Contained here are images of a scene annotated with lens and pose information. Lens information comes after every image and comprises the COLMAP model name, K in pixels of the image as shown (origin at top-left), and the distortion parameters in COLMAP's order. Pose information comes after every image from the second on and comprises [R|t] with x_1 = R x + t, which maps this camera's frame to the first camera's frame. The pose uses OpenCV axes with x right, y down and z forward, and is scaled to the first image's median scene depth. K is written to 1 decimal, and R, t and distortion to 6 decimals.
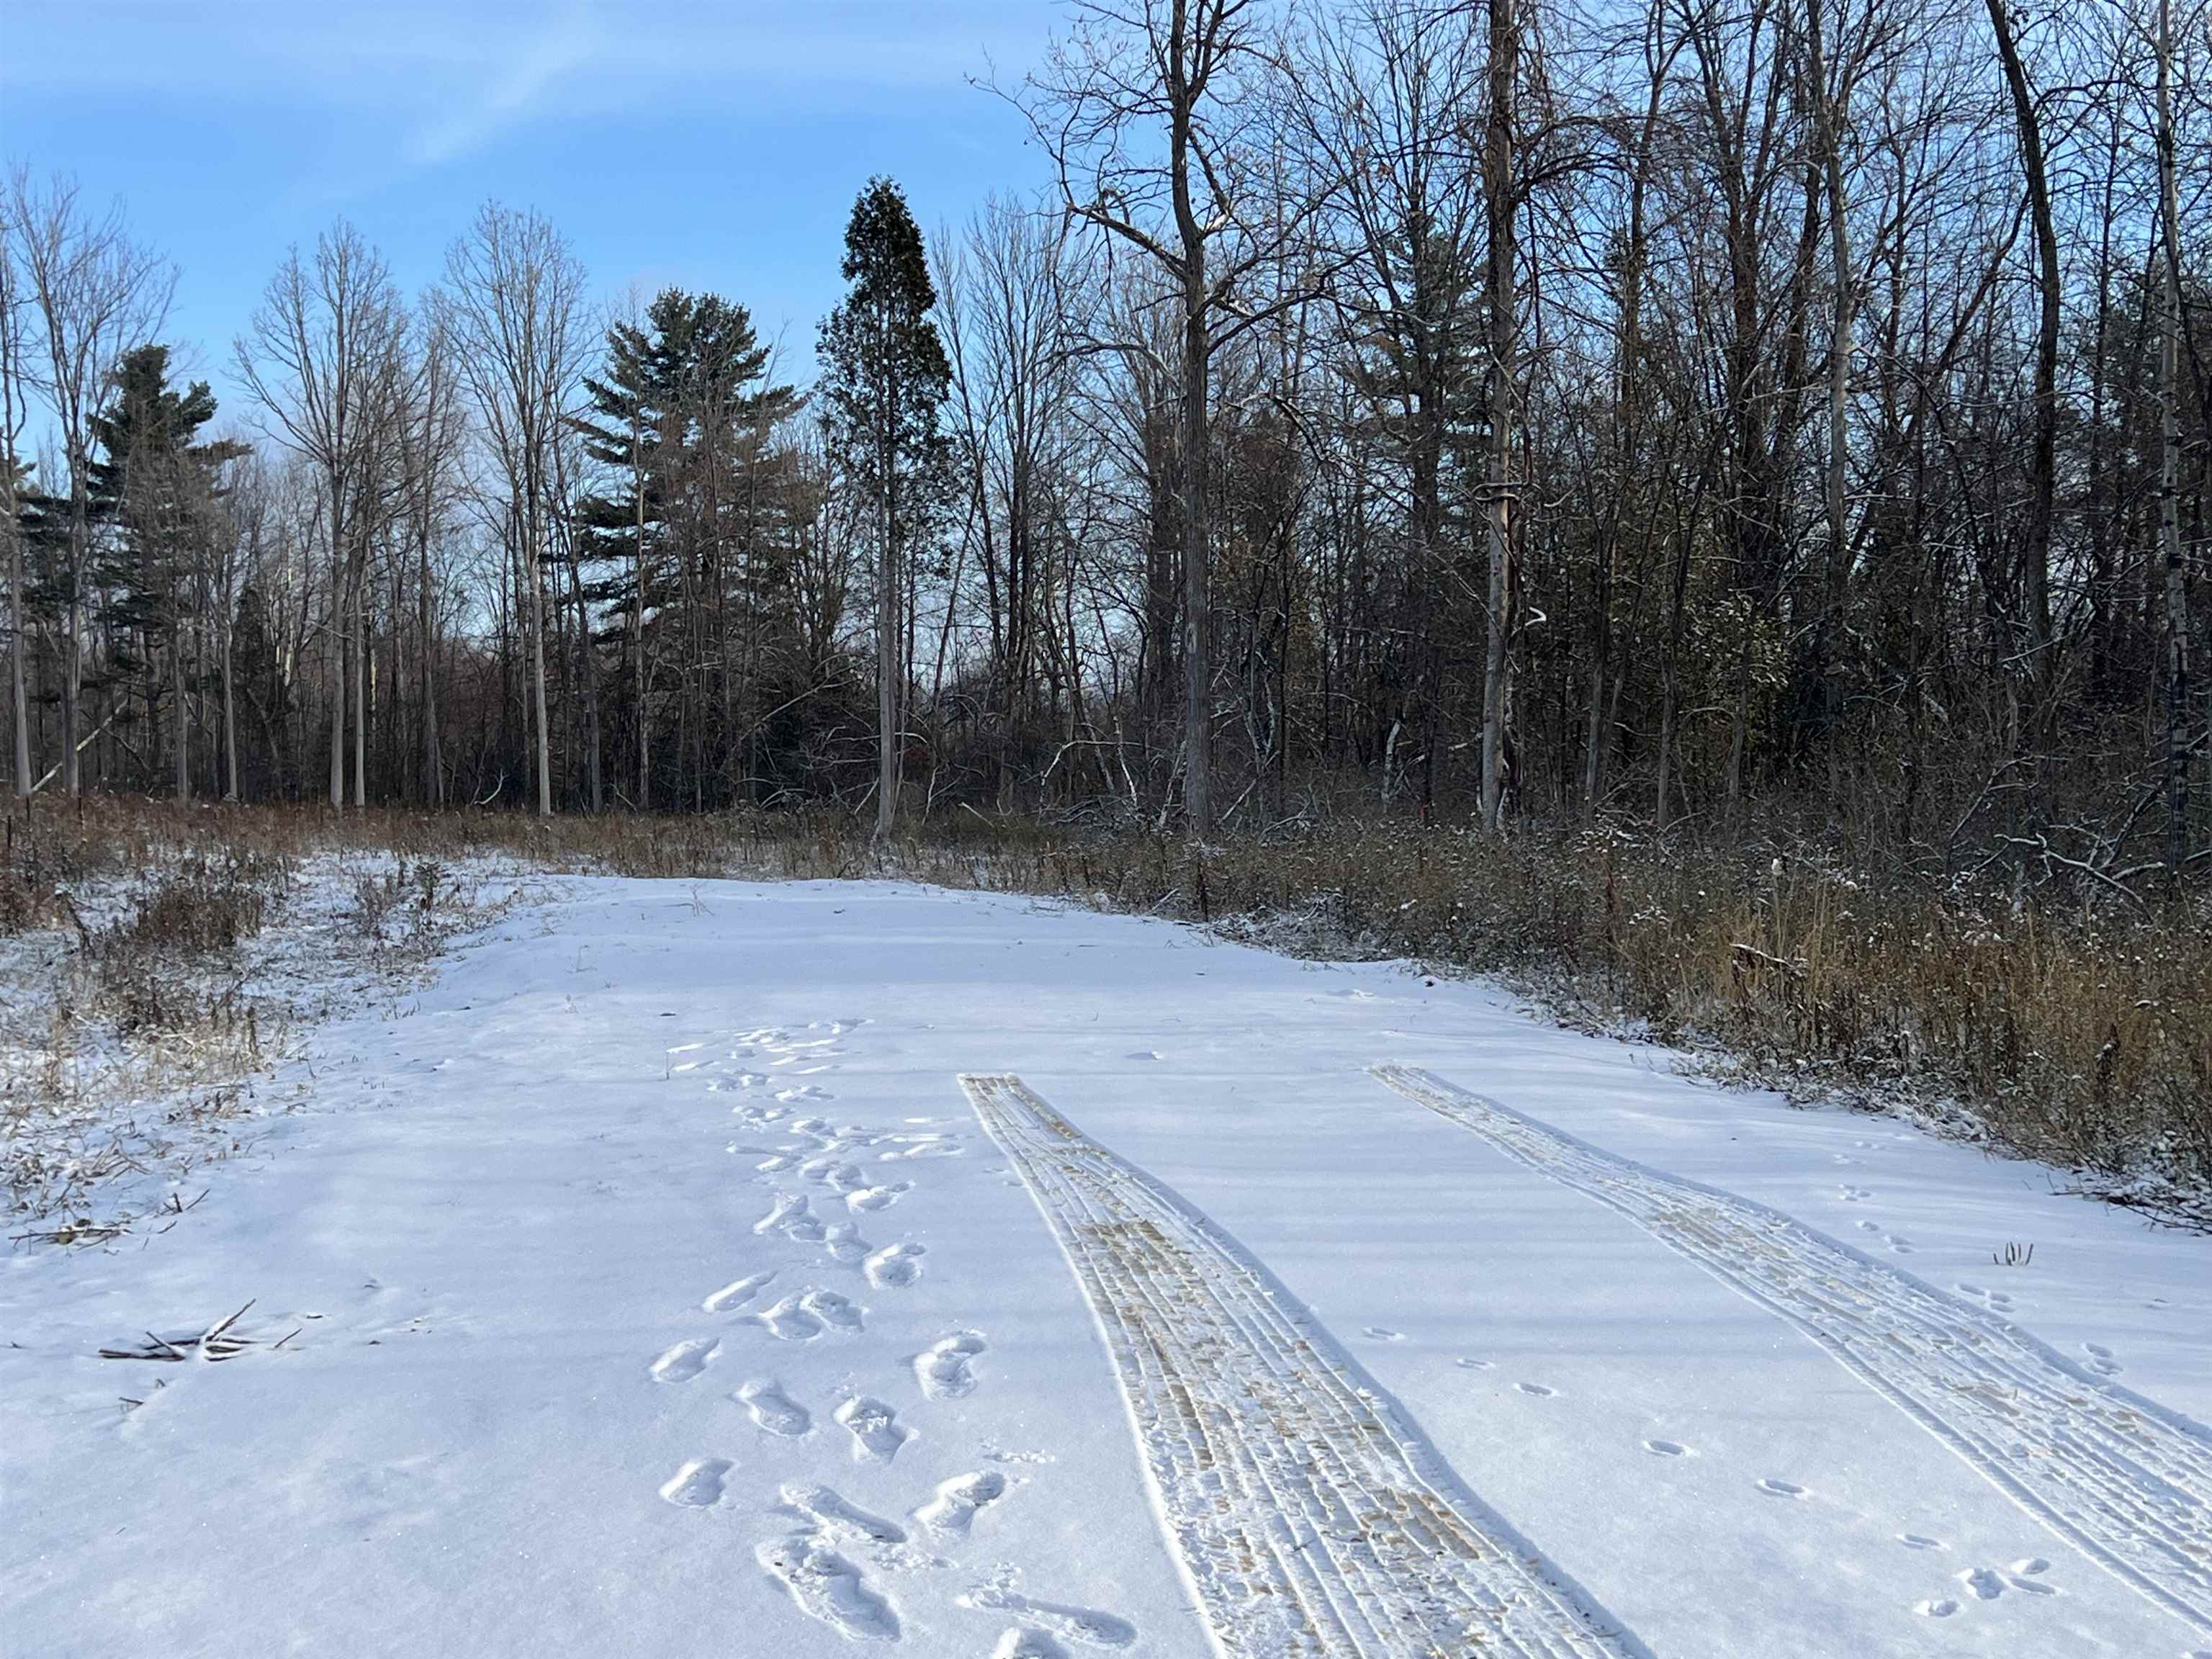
lens RADIAL K [[2844.3, 0, 1107.6], [0, 2844.3, 843.5], [0, 0, 1]] dist [0.220787, -0.689743]
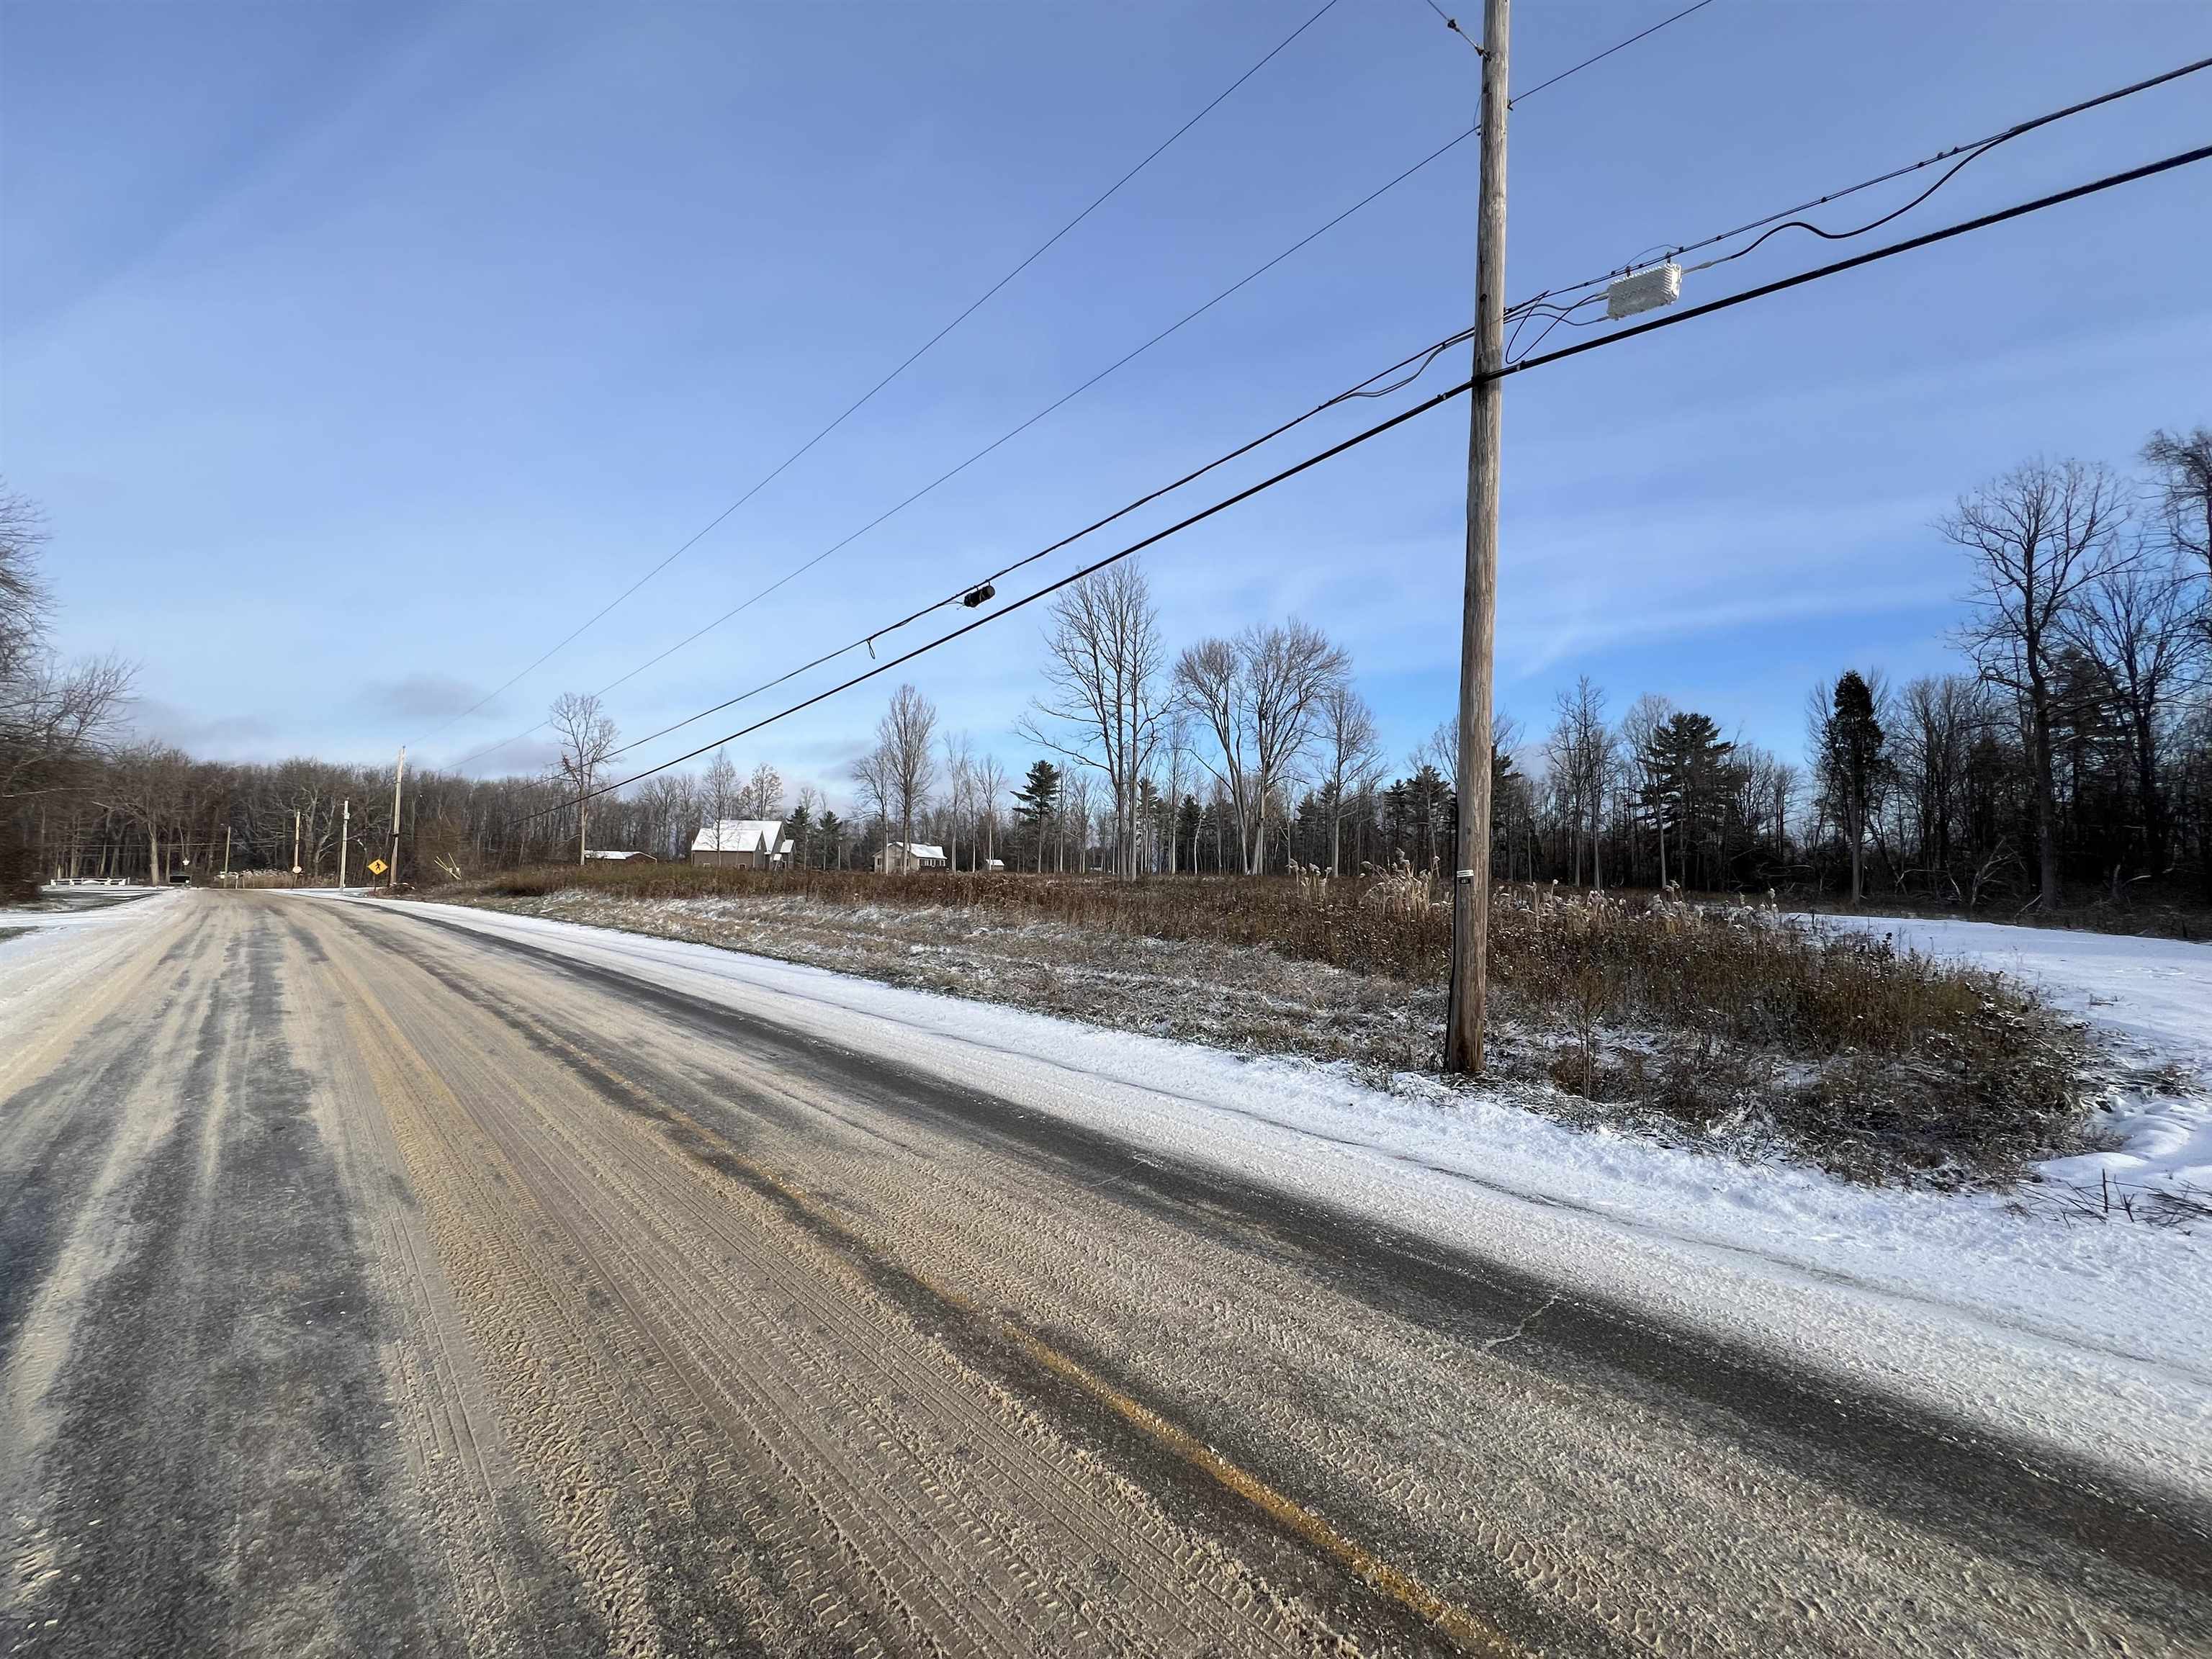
lens RADIAL K [[879.4, 0, 1108.6], [0, 879.4, 830.6], [0, 0, 1]] dist [-0.001672, 0.000236]
pose [[0.776567, -0.014409, -0.629870, -0.137241], [-0.031797, 0.997568, -0.062023, 0.003460], [0.629231, 0.068192, 0.774221, -0.163867]]
